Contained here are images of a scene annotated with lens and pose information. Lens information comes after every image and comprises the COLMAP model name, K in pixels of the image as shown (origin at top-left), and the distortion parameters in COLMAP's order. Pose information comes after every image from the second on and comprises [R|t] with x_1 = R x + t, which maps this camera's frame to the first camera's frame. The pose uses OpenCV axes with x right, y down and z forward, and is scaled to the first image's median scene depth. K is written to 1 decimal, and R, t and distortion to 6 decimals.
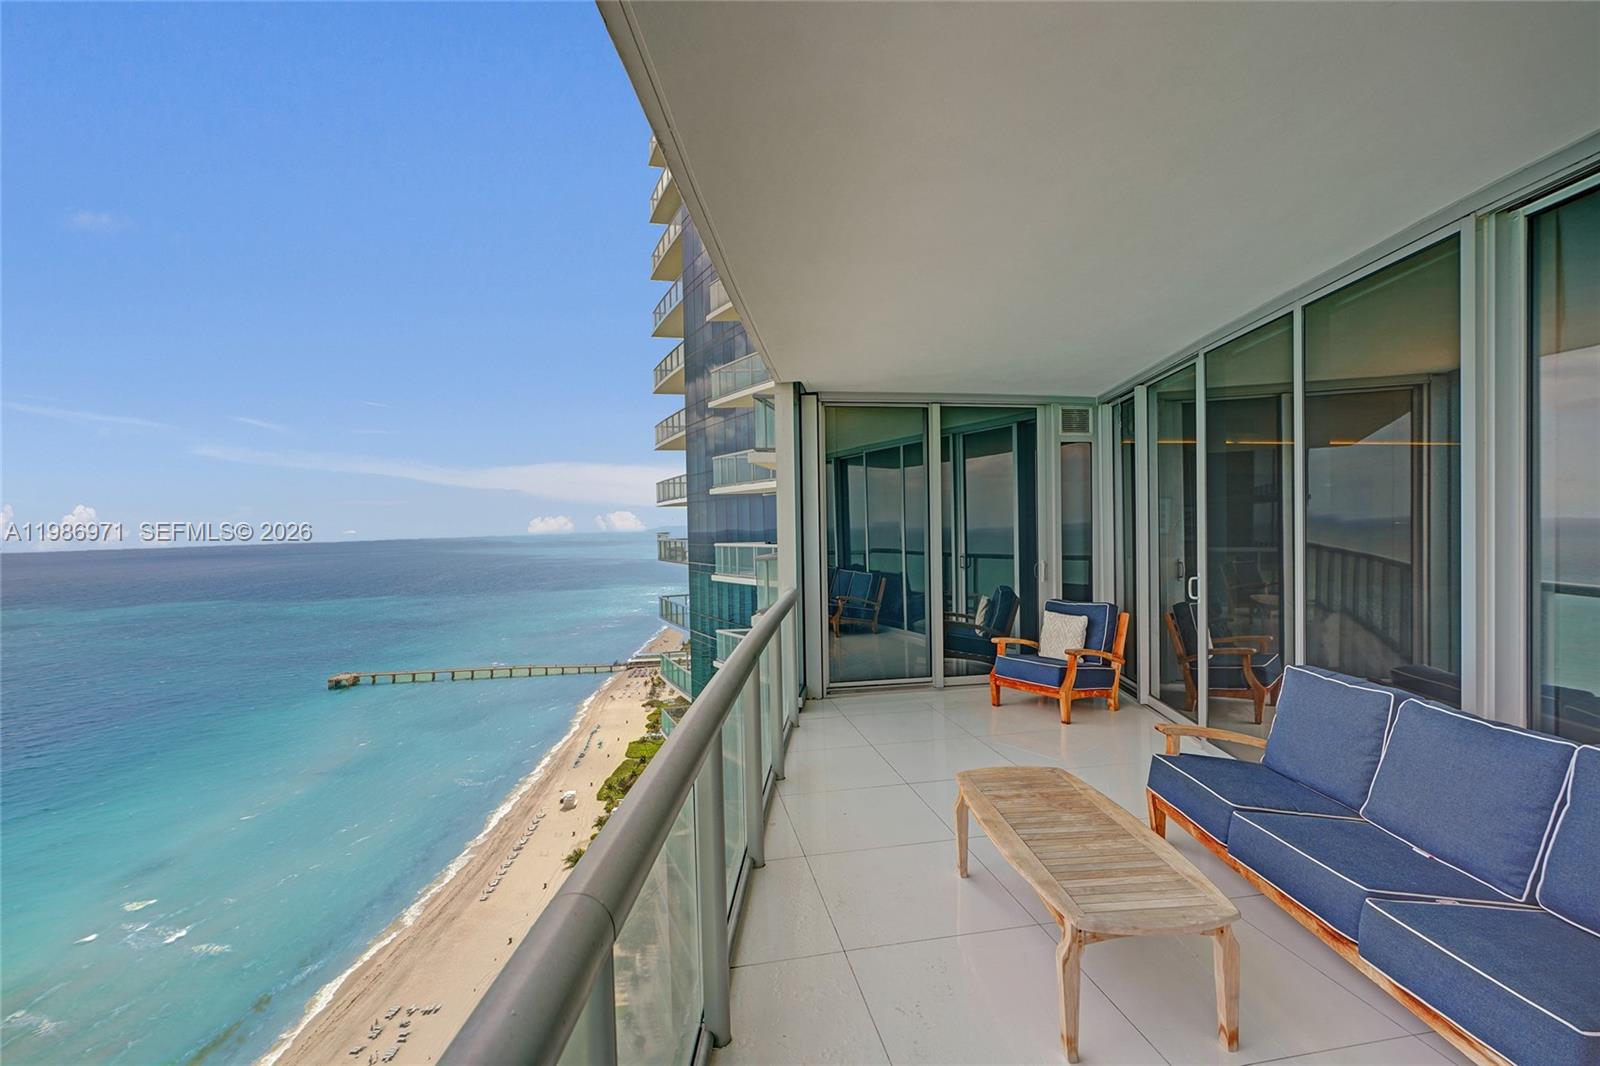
lens RADIAL K [[726.1, 0, 793.2], [0, 726.1, 538.1], [0, 0, 1]] dist [-0.015220, 0.008928]
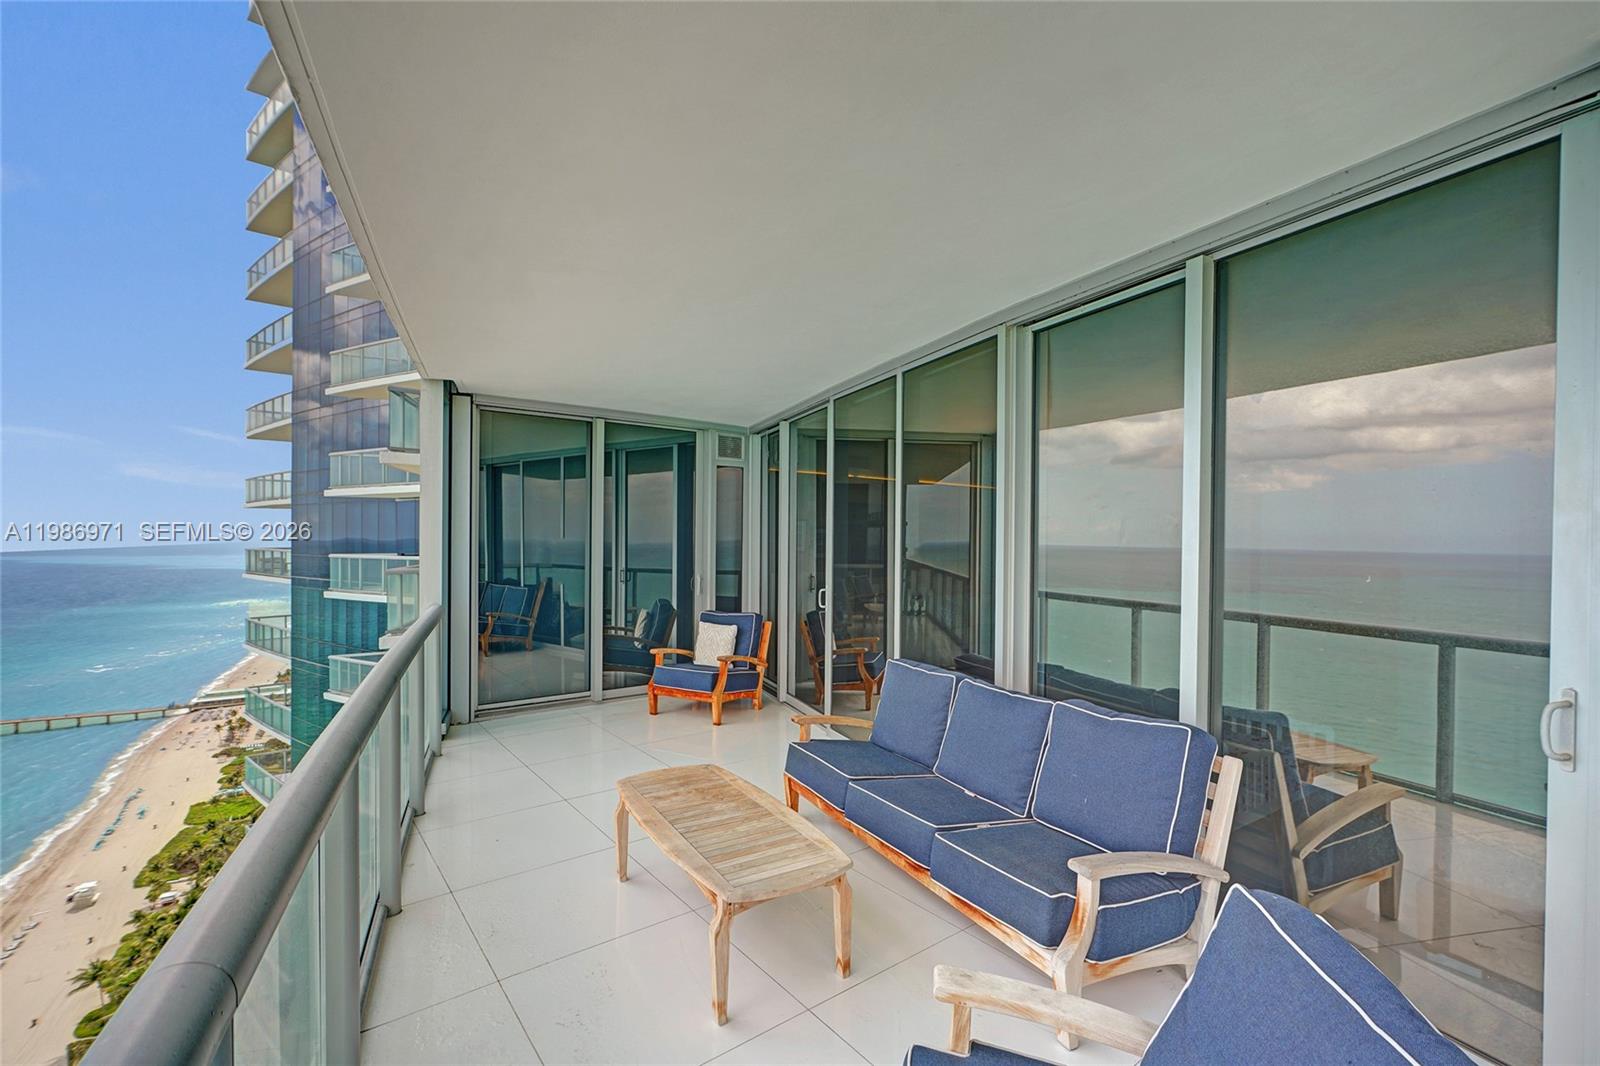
lens RADIAL K [[717.3, 0, 811.6], [0, 717.3, 542.2], [0, 0, 1]] dist [-0.016661, 0.008007]
pose [[0.882301, 0.022815, 0.470133, -0.005664], [-0.015849, 0.999698, -0.018771, 0.000267], [-0.470419, 0.009110, 0.882396, -0.009601]]
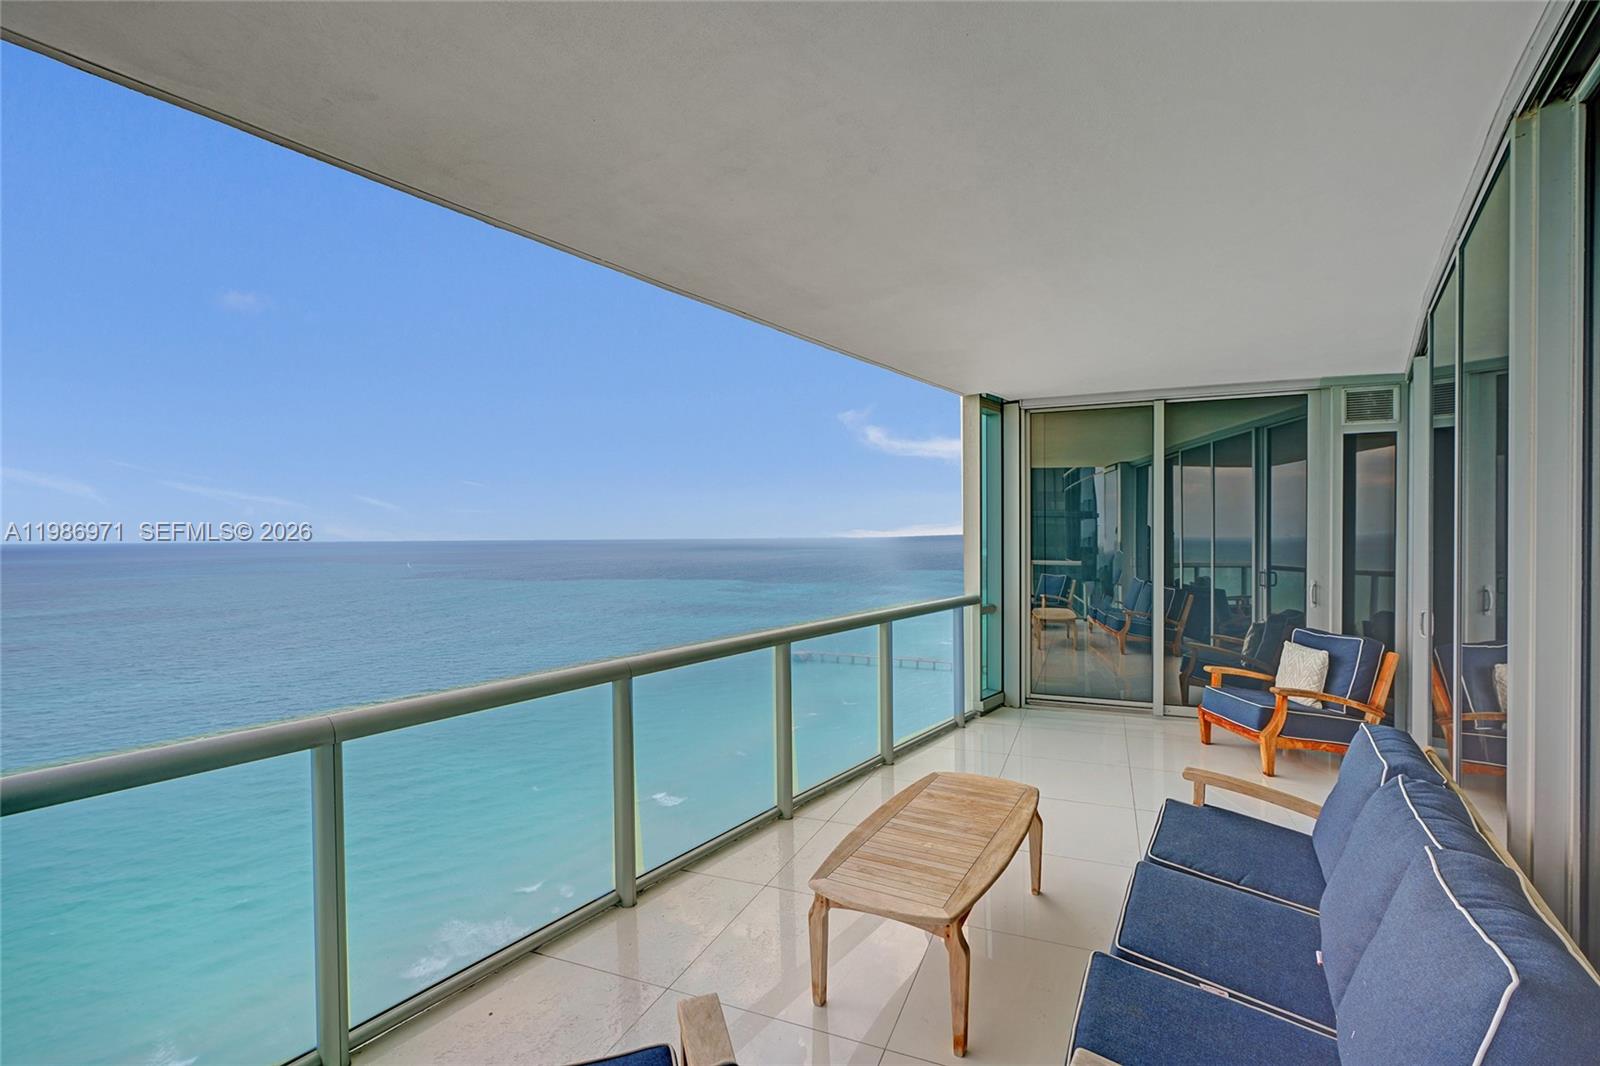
lens RADIAL K [[727.3, 0, 811.9], [0, 727.3, 546.7], [0, 0, 1]] dist [-0.001636, 0.008844]
pose [[0.840565, 0.025524, -0.541109, 0.228038], [-0.021402, 0.999674, 0.013908, -0.005167], [0.541287, -0.000110, 0.840838, 0.004236]]
